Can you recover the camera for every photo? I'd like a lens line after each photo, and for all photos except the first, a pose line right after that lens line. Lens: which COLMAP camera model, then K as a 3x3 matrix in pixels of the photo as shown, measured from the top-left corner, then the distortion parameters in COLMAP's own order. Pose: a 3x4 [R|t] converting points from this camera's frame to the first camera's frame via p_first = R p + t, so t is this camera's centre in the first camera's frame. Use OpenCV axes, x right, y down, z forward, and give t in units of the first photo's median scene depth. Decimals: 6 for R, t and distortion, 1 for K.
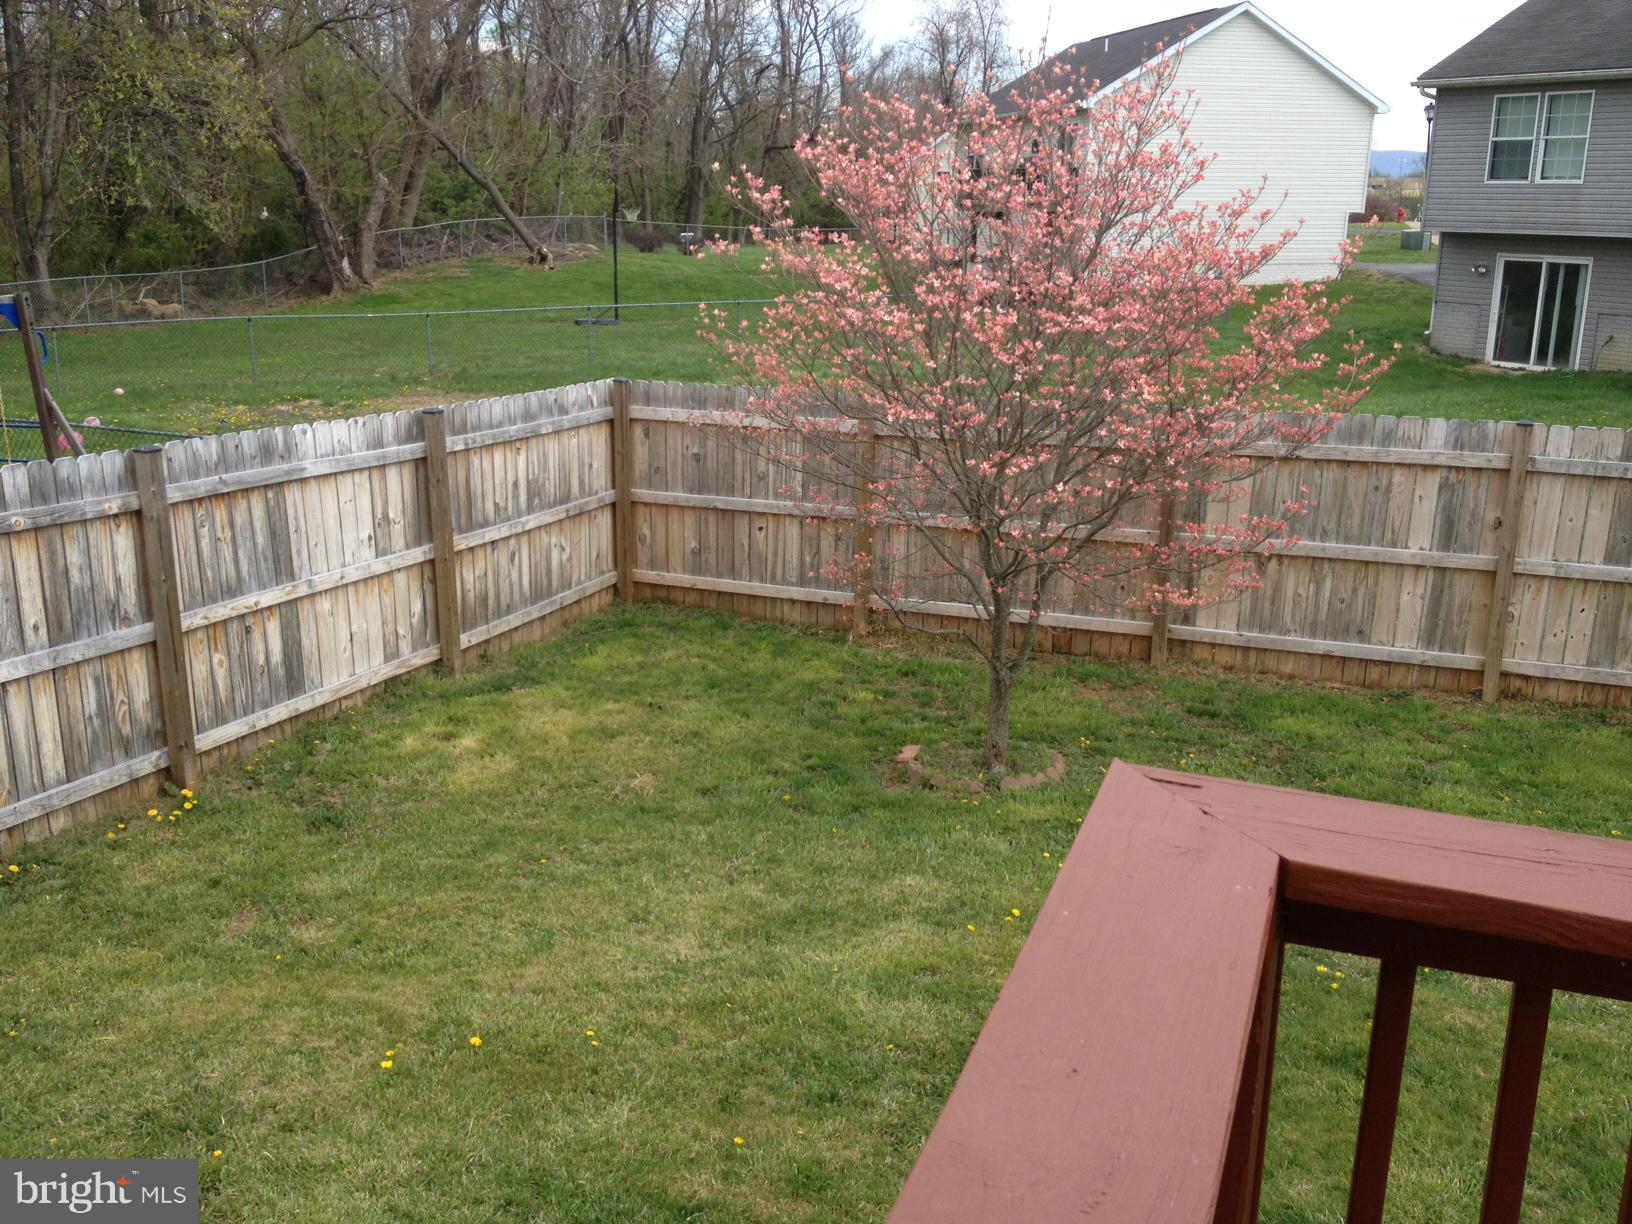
lens RADIAL K [[1521.5, 0, 816.0], [0, 1521.5, 612.0], [0, 0, 1]] dist [0.133585, -0.284704]
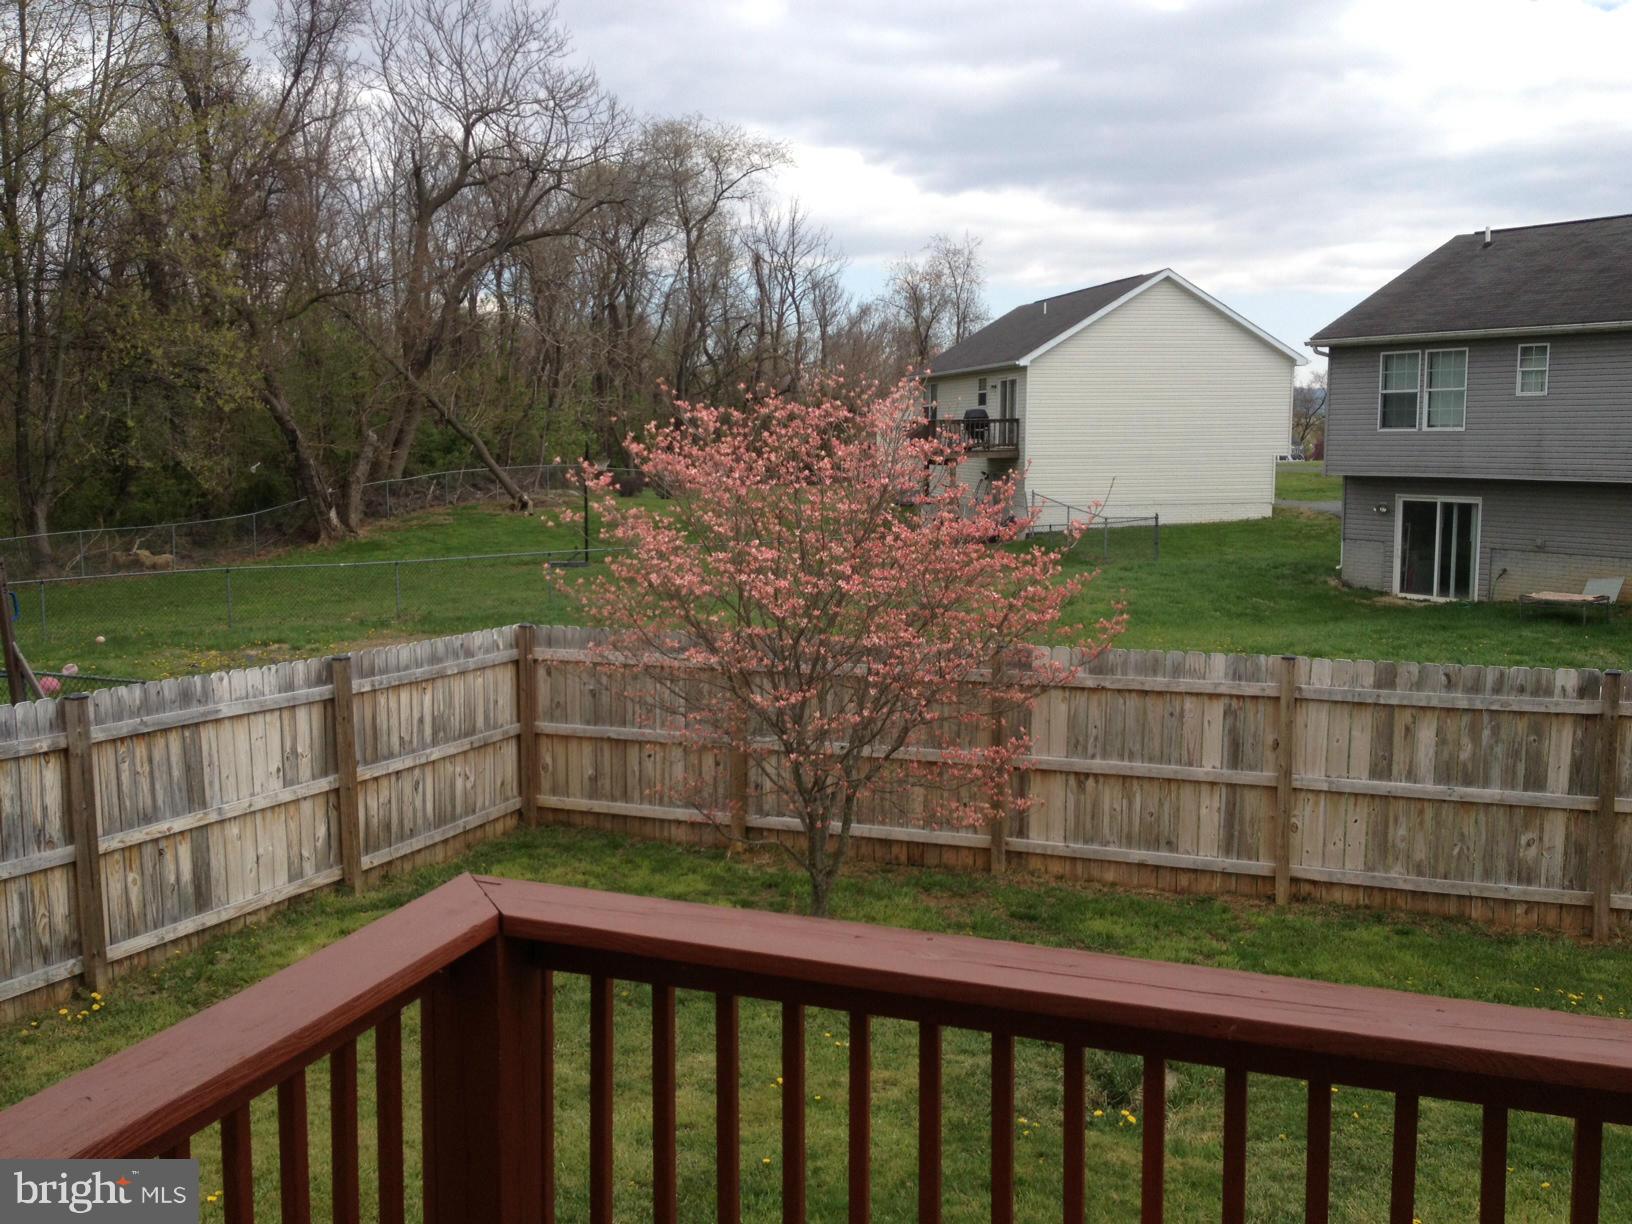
lens RADIAL K [[1521.5, 0, 816.0], [0, 1521.5, 612.0], [0, 0, 1]] dist [0.133585, -0.284704]
pose [[0.999914, -0.013052, 0.001449, 0.093798], [0.013122, 0.988598, -0.150005, 0.010857], [0.000525, 0.150011, 0.988684, -0.126317]]
